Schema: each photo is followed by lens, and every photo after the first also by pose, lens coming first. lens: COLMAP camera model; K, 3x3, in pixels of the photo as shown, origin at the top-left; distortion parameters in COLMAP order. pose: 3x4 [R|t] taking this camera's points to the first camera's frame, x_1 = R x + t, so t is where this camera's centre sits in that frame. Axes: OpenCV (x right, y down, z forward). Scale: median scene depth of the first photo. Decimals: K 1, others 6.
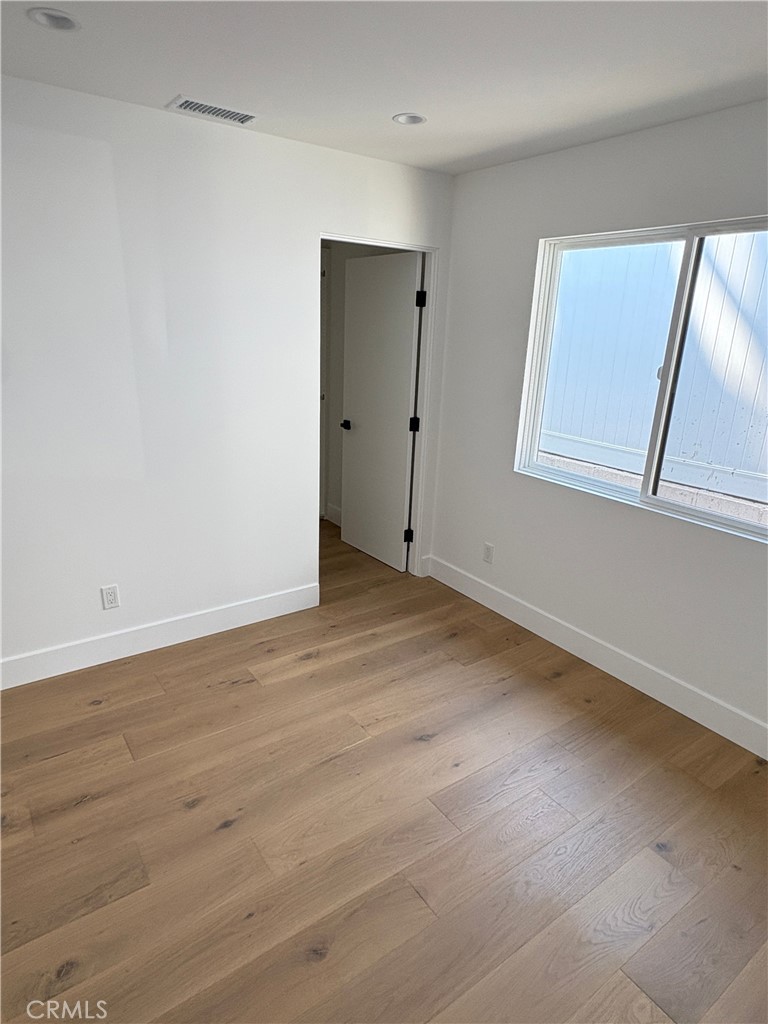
lens RADIAL K [[590.8, 0, 384.0], [0, 590.8, 512.0], [0, 0, 1]] dist [-0.003915, 0.000058]
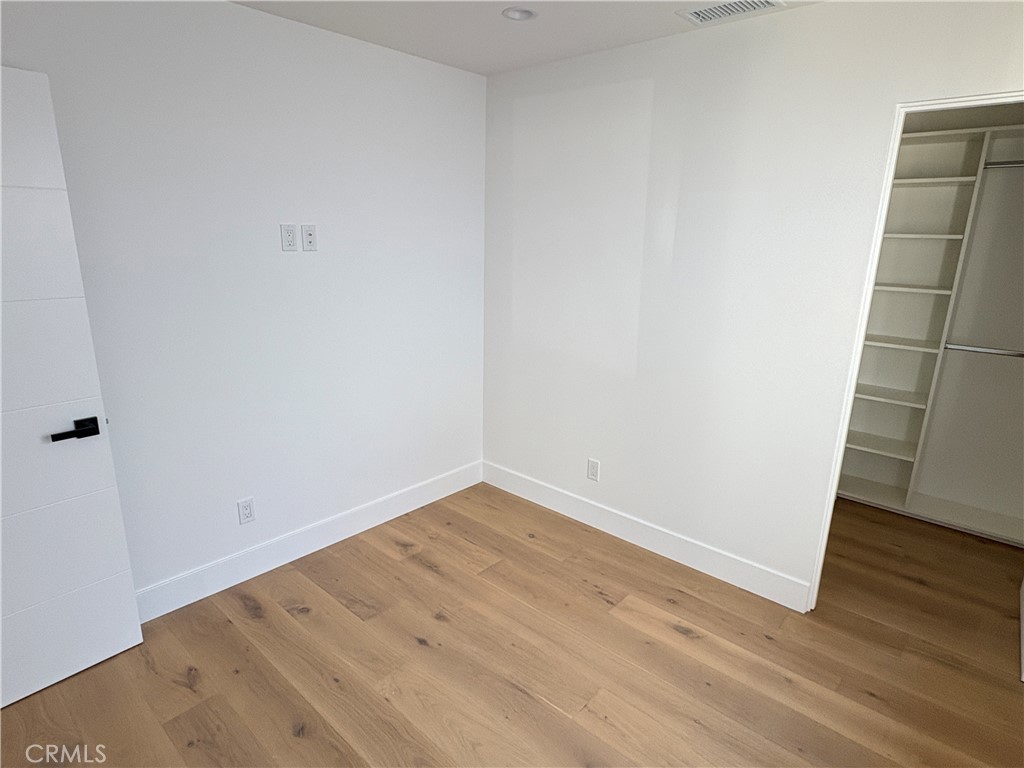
lens RADIAL K [[582.2, 0, 457.6], [0, 582.2, 383.1], [0, 0, 1]] dist [-0.000014, 0.001531]
pose [[0.190732, 0.220563, -0.956542, 0.556943], [-0.315091, 0.936624, 0.153142, -0.098872], [0.929698, 0.272189, 0.248142, 0.518268]]
